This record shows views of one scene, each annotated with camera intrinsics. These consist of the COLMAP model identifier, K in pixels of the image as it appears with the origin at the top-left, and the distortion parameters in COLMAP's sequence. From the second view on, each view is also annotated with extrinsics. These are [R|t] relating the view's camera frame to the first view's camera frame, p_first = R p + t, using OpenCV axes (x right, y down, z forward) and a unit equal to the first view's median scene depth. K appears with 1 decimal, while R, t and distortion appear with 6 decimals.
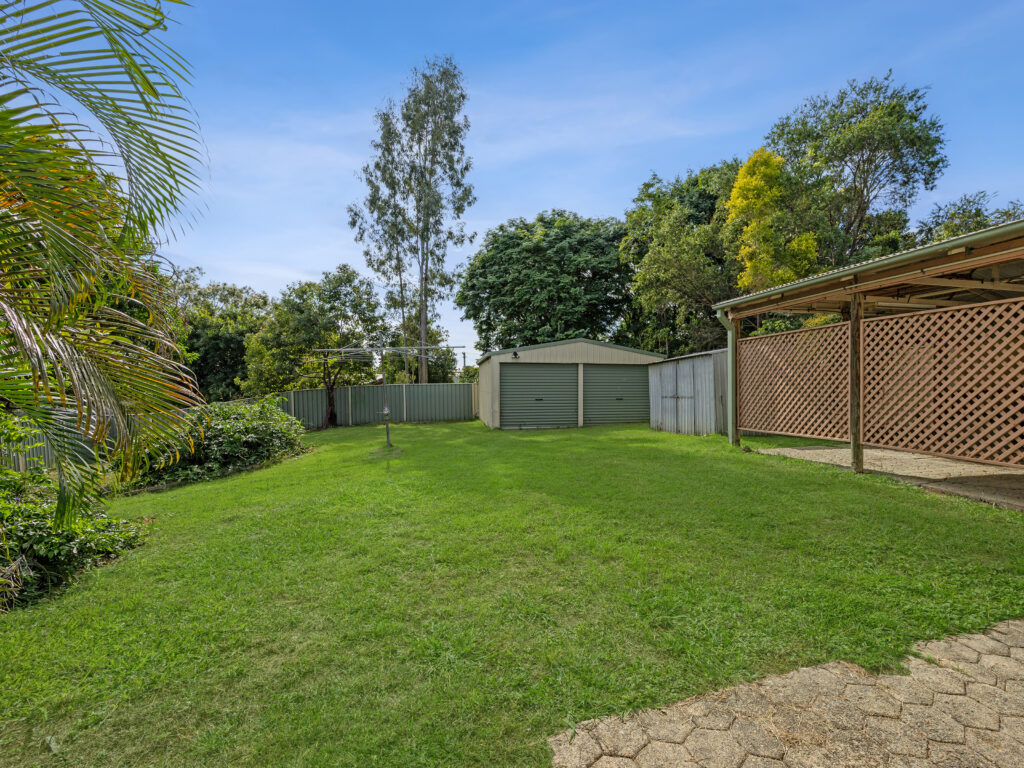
lens RADIAL K [[460.4, 0, 512.2], [0, 460.4, 384.0], [0, 0, 1]] dist [-0.002987, 0.001575]
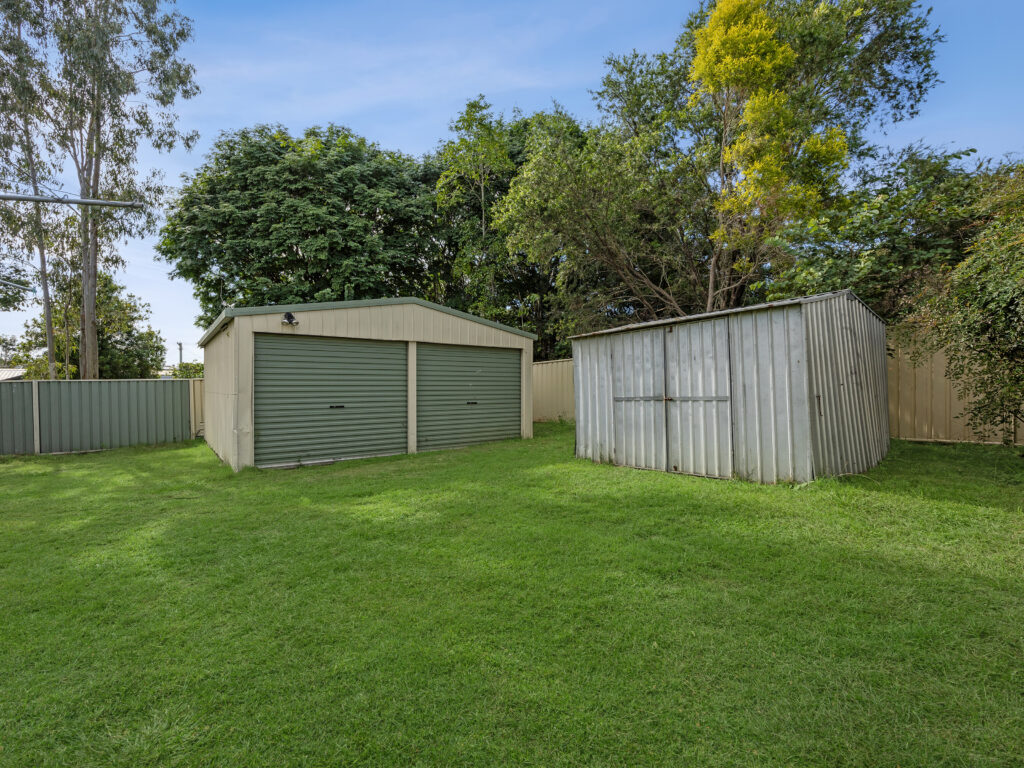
lens RADIAL K [[460.4, 0, 485.7], [0, 460.4, 386.3], [0, 0, 1]] dist [-0.002987, 0.001575]
pose [[0.887081, -0.002424, 0.461608, -0.022562], [0.000590, 0.999991, 0.004117, 0.005463], [-0.461614, -0.003380, 0.887075, 0.297136]]
